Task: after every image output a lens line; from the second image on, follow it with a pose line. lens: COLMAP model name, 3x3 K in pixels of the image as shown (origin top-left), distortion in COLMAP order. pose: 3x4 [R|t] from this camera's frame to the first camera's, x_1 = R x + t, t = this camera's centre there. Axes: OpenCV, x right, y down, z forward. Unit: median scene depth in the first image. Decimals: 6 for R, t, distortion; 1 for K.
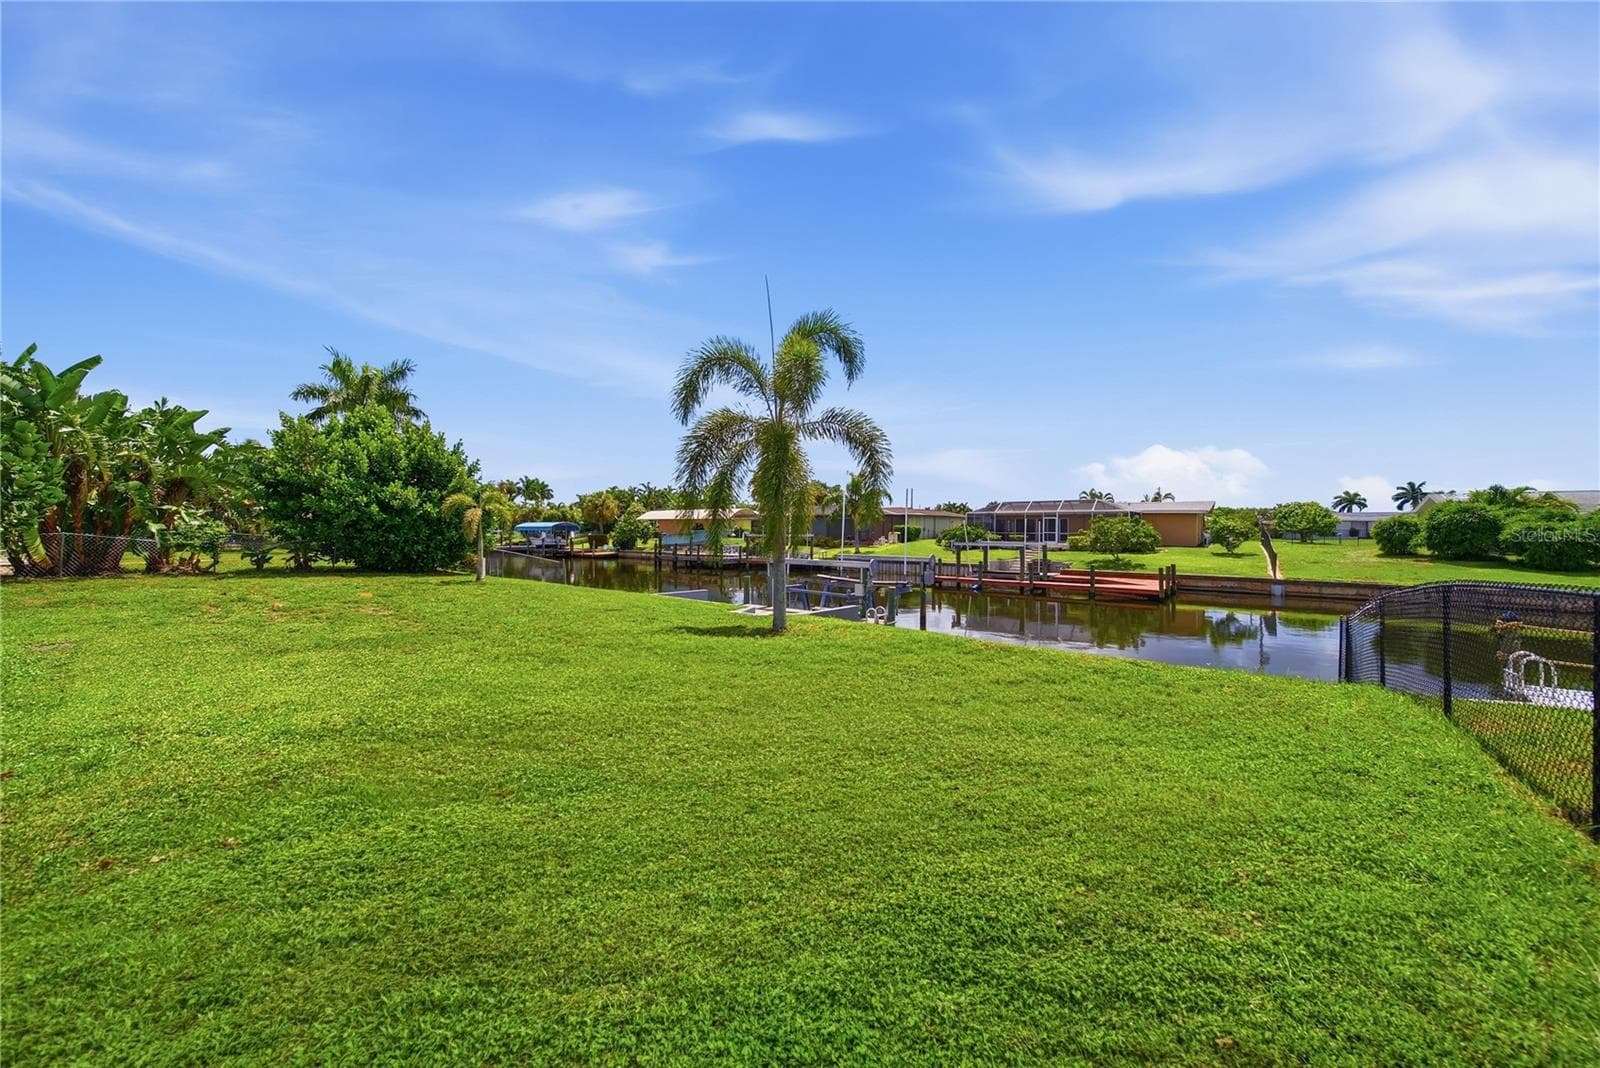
lens RADIAL K [[577.5, 0, 792.9], [0, 577.5, 532.1], [0, 0, 1]] dist [-0.000762, -0.000266]
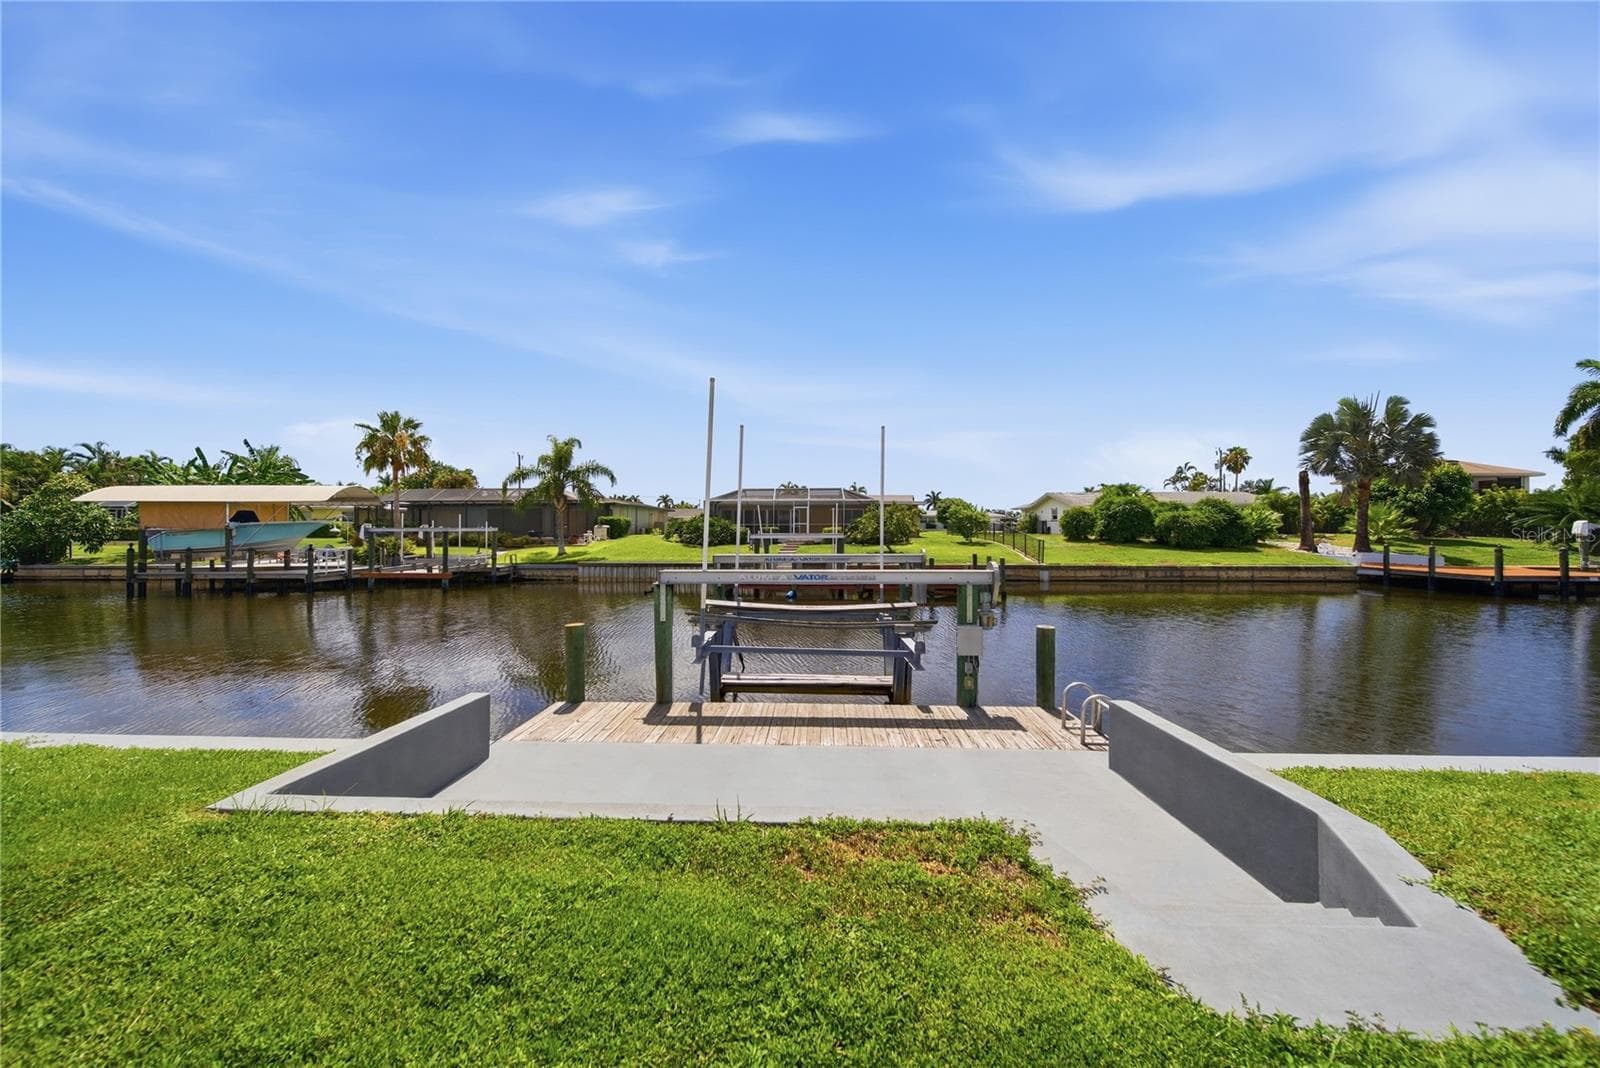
lens RADIAL K [[597.2, 0, 793.6], [0, 597.2, 522.7], [0, 0, 1]] dist [-0.001091, -0.000335]
pose [[0.802884, -0.003521, 0.596125, -0.106844], [0.009161, 0.999937, -0.006432, 0.004757], [-0.596065, 0.010625, 0.802866, 0.257600]]
